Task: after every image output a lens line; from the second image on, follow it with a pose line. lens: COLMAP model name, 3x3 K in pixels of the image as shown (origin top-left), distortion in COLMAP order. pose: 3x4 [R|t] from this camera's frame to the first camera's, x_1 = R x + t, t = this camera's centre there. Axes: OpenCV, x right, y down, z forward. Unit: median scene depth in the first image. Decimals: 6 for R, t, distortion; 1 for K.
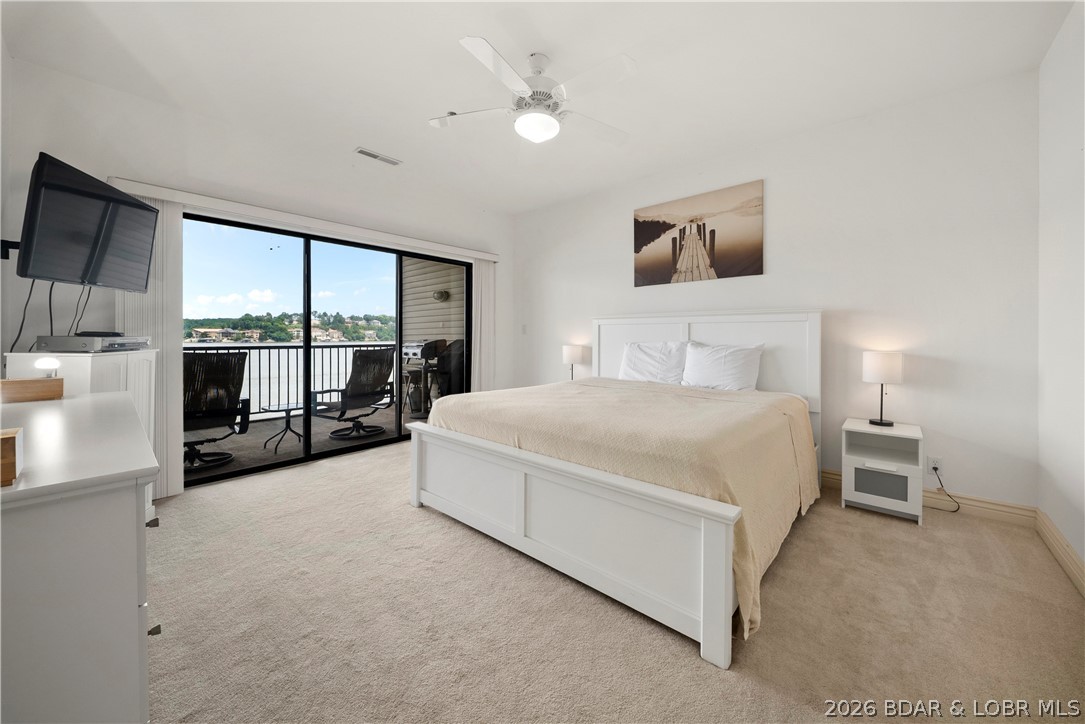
lens RADIAL K [[397.8, 0, 547.9], [0, 397.8, 319.5], [0, 0, 1]] dist [-0.000745, -0.000325]
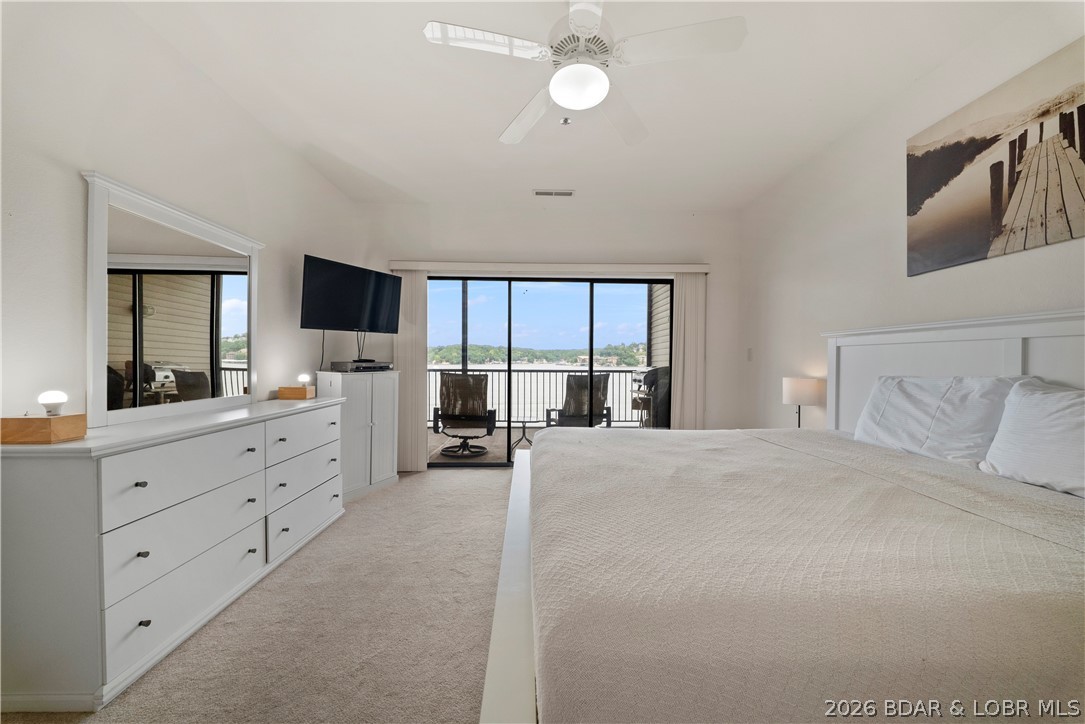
lens RADIAL K [[378.2, 0, 541.3], [0, 378.2, 350.6], [0, 0, 1]] dist [0.012032, -0.006694]
pose [[0.680692, -0.017634, -0.732357, 0.277093], [0.026076, 0.999660, 0.000166, 0.008534], [0.732105, -0.019209, 0.680921, 0.276803]]
